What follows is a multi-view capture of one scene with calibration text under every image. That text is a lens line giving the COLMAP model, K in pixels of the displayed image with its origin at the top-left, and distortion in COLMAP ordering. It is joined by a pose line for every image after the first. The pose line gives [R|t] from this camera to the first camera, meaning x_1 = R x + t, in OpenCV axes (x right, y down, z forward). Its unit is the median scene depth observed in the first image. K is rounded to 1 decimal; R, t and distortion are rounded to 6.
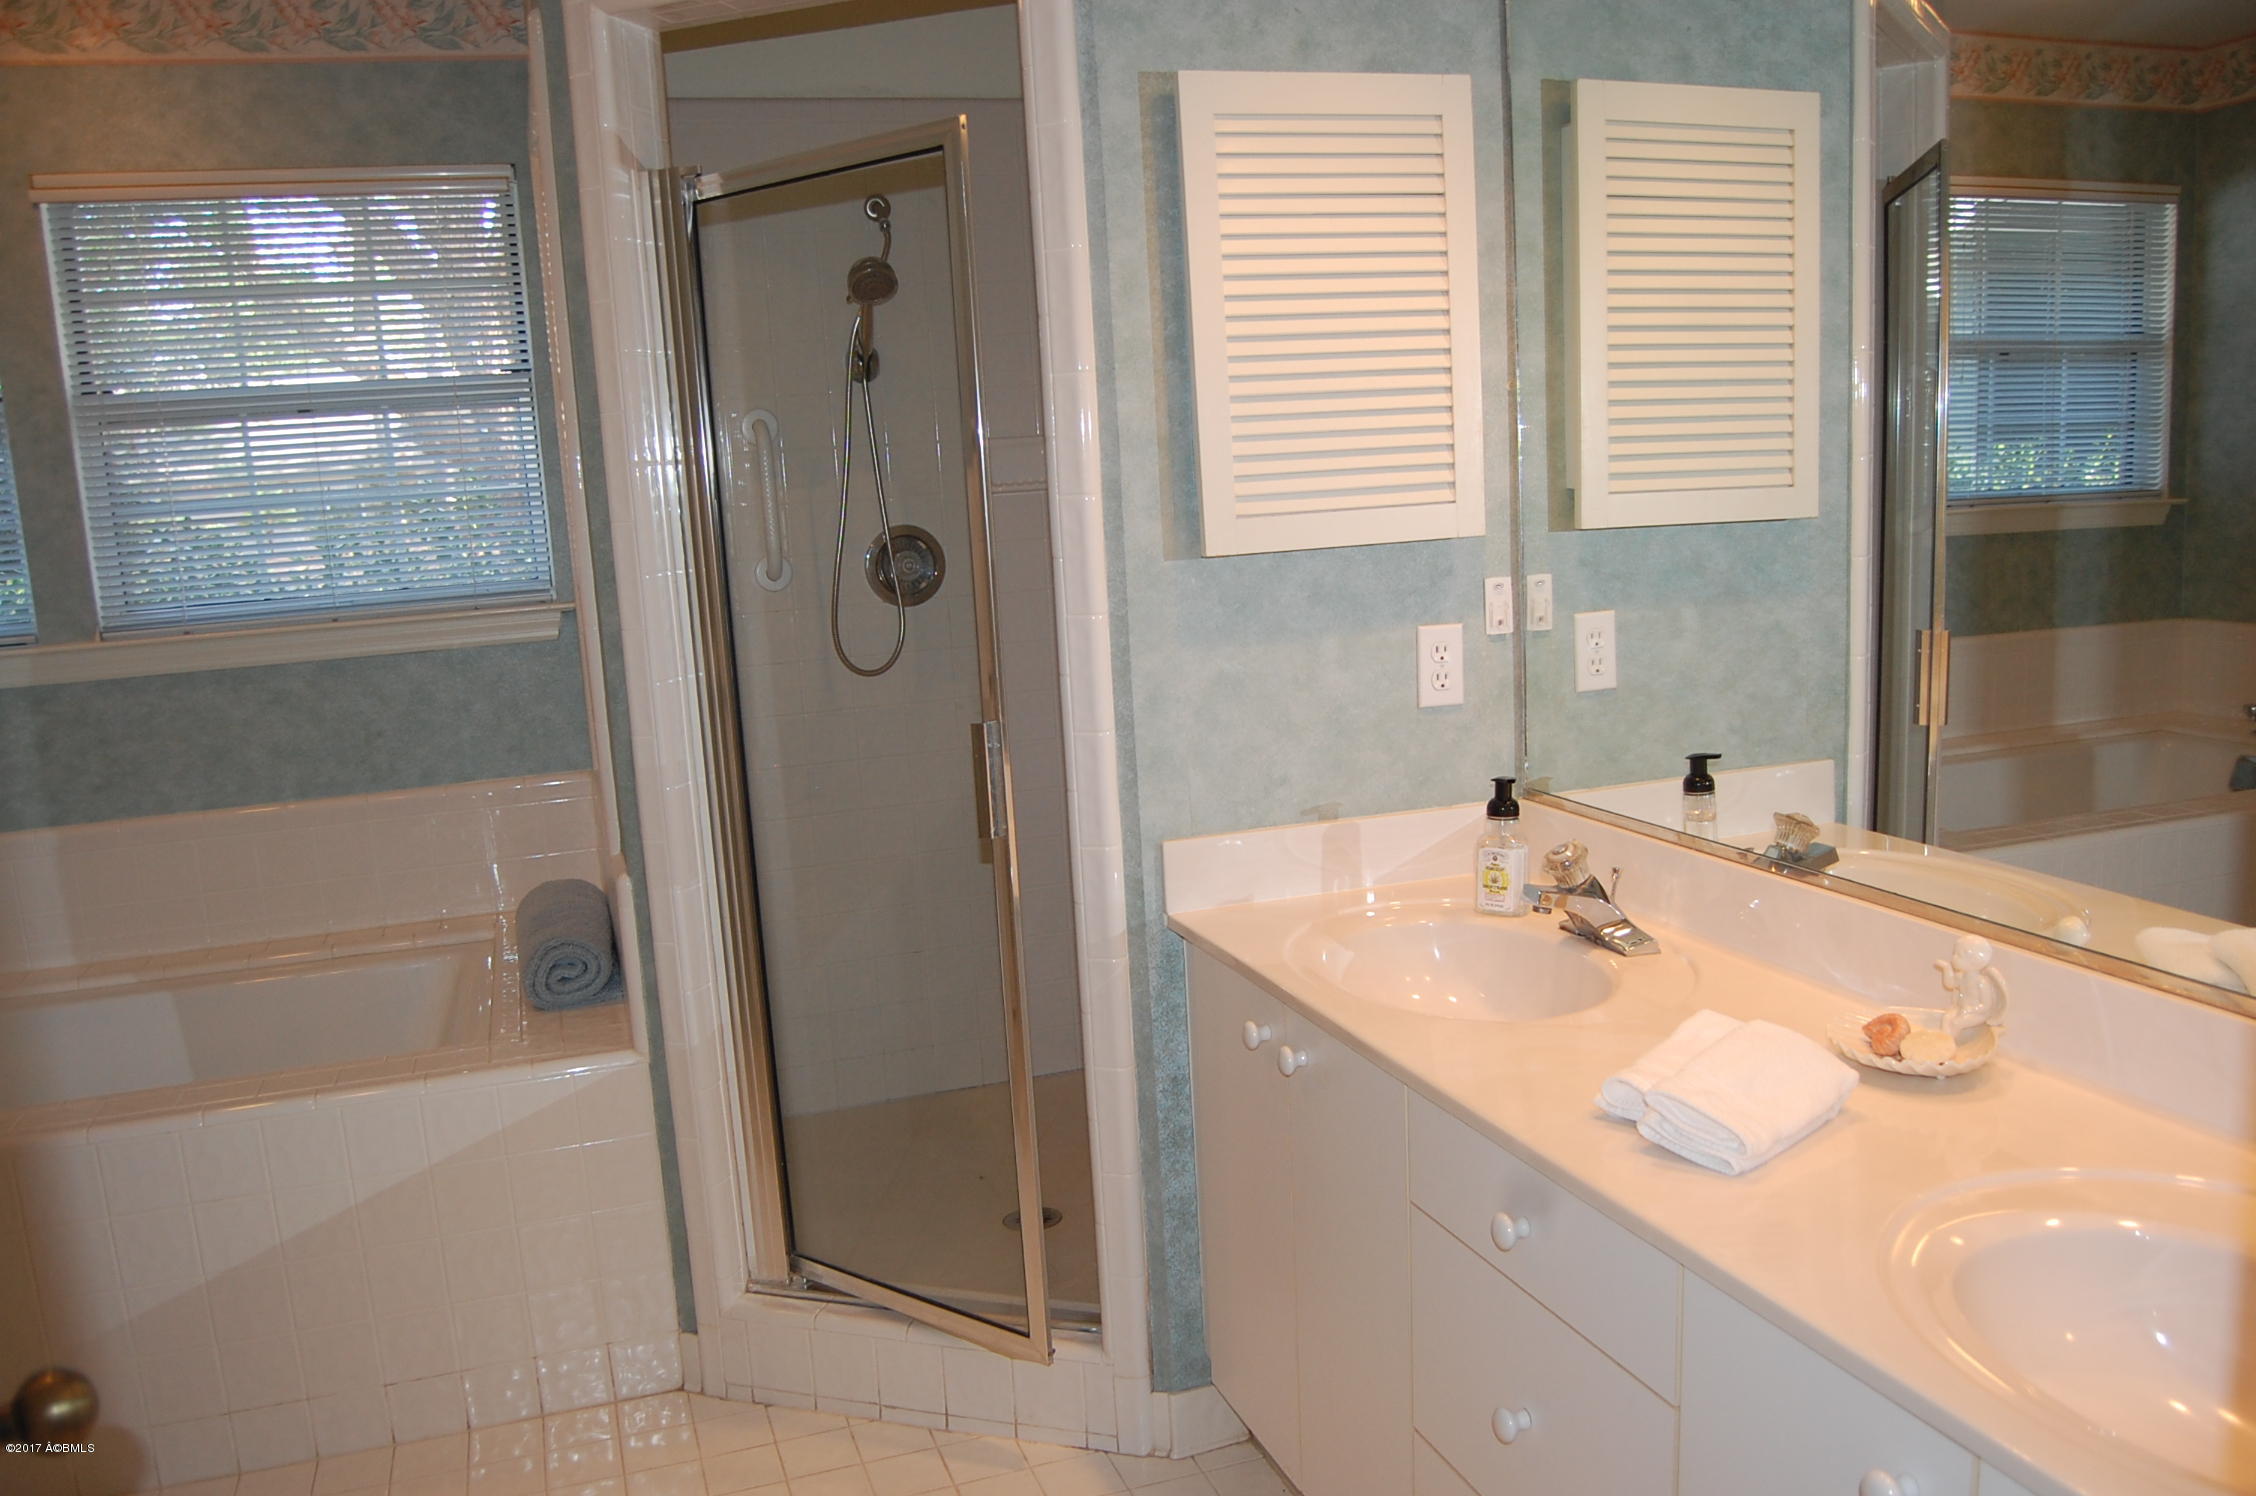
lens RADIAL K [[1766.2, 0, 1136.3], [0, 1766.2, 792.0], [0, 0, 1]] dist [-0.100857, 0.047628]
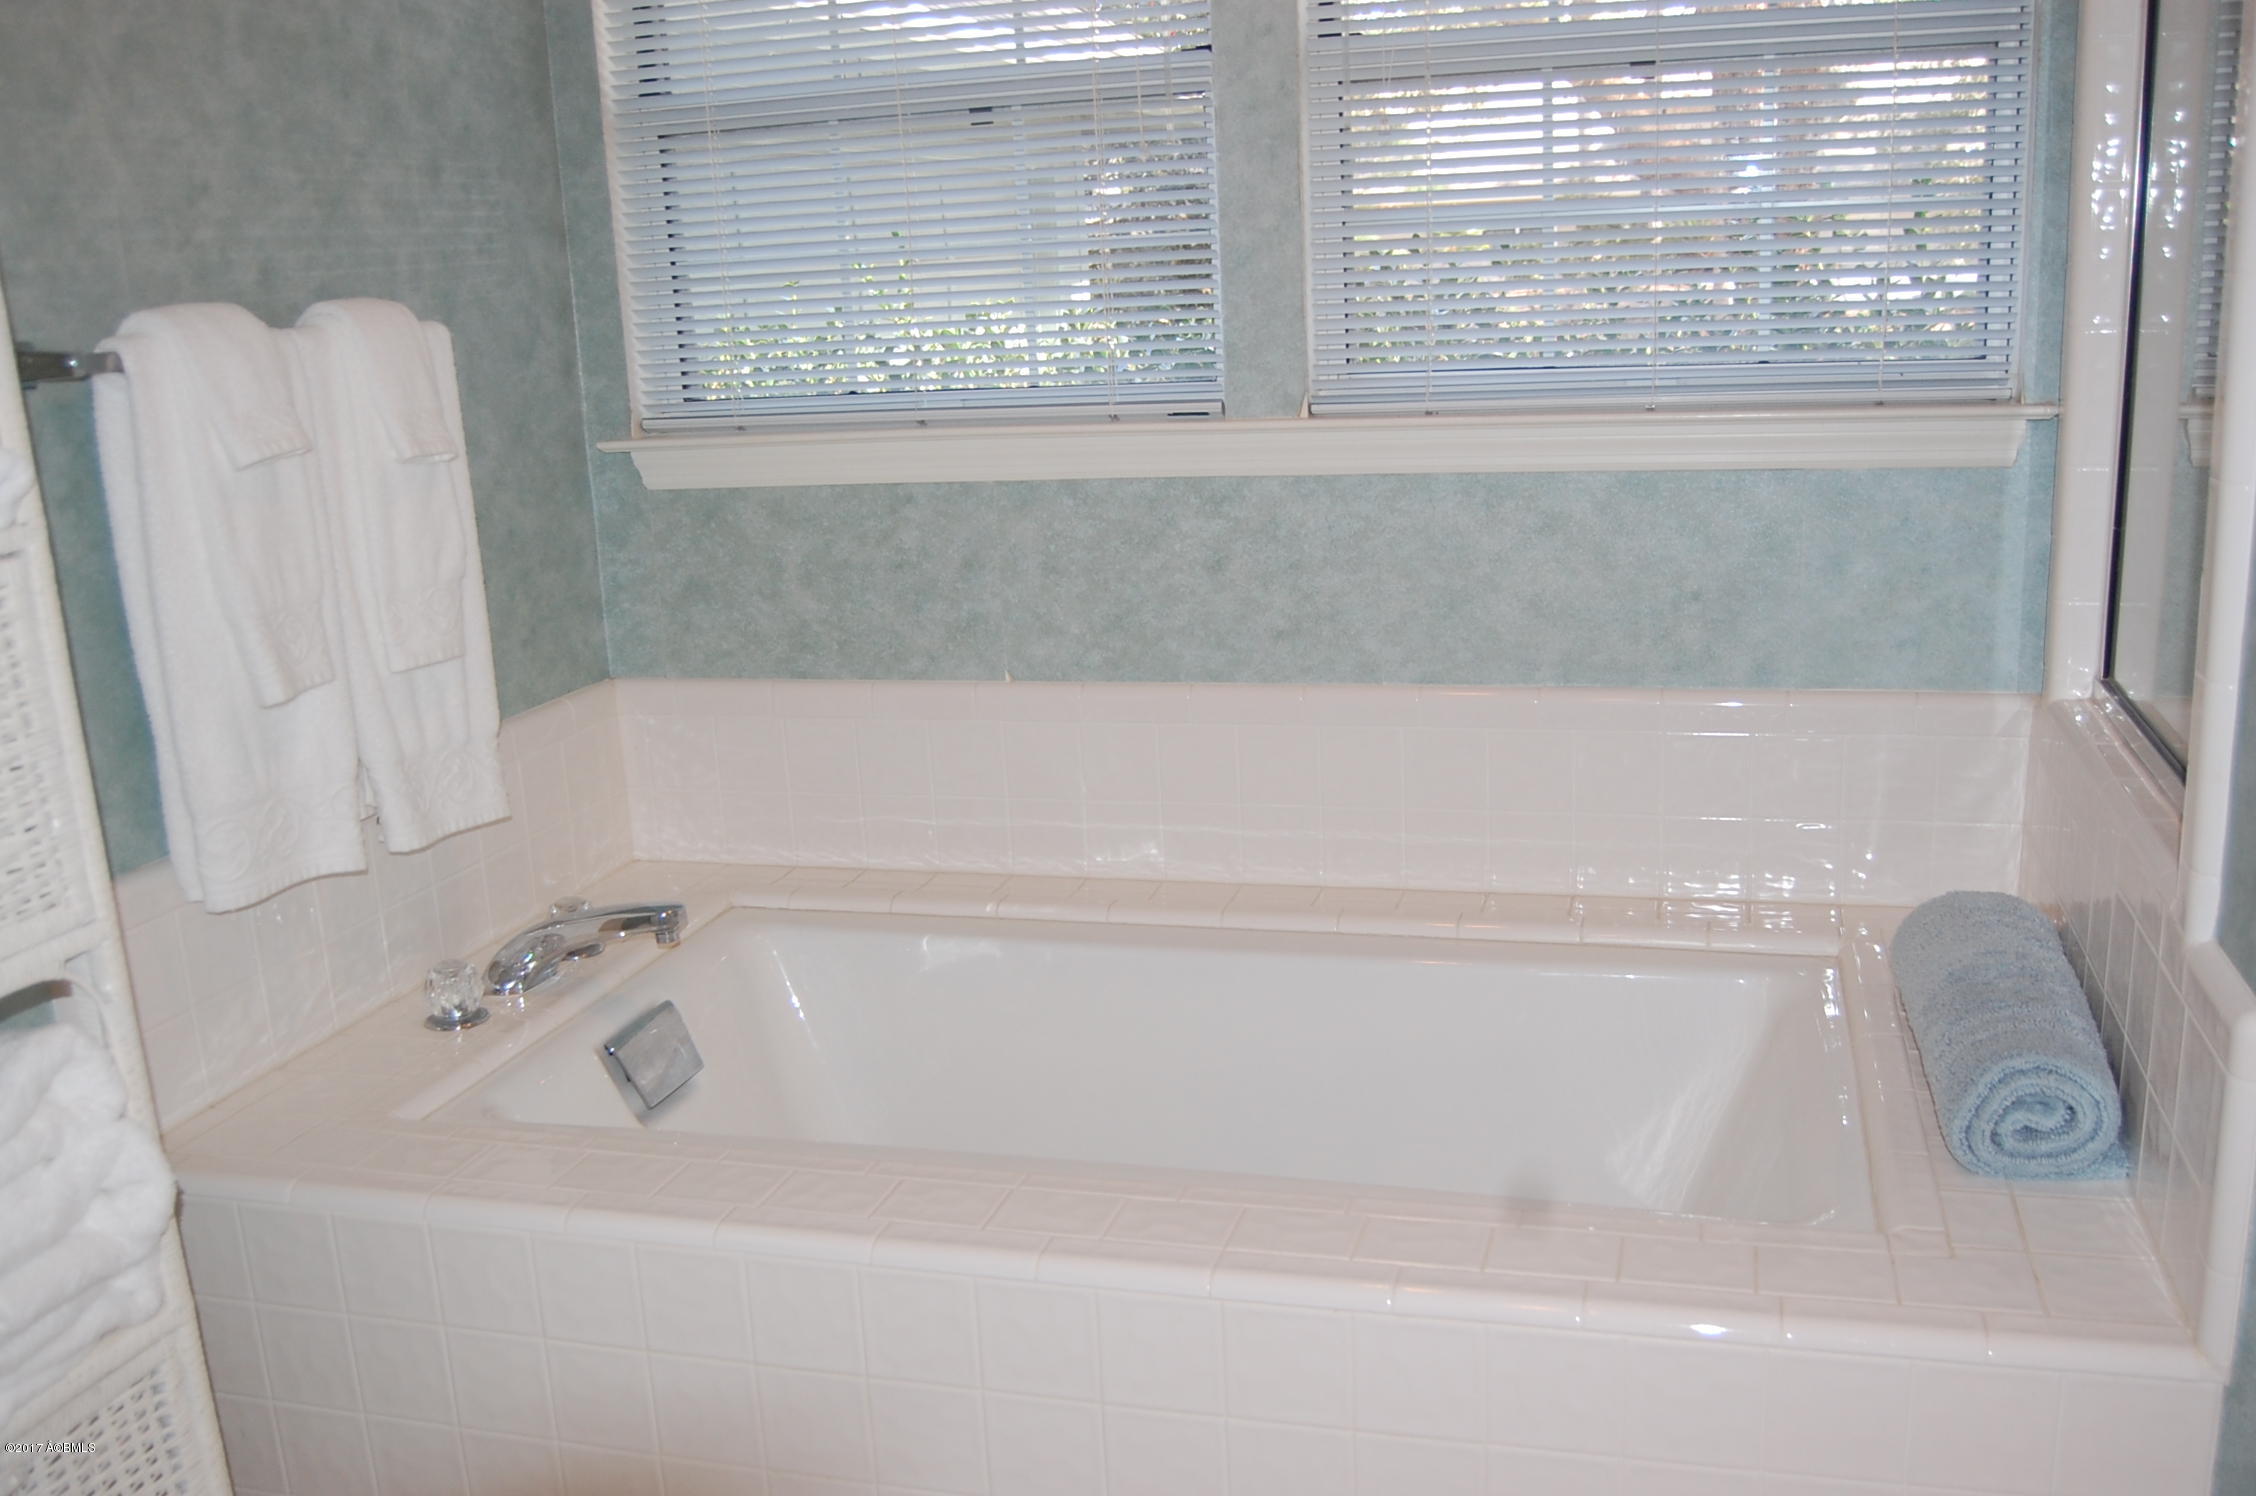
lens RADIAL K [[1993.2, 0, 1128.0], [0, 1993.2, 748.0], [0, 0, 1]] dist [-0.074126, -0.000515]
pose [[0.818627, 0.153929, -0.553313, -0.213977], [-0.102749, 0.987124, 0.122595, -0.048236], [0.565060, -0.043507, 0.823902, 0.316648]]
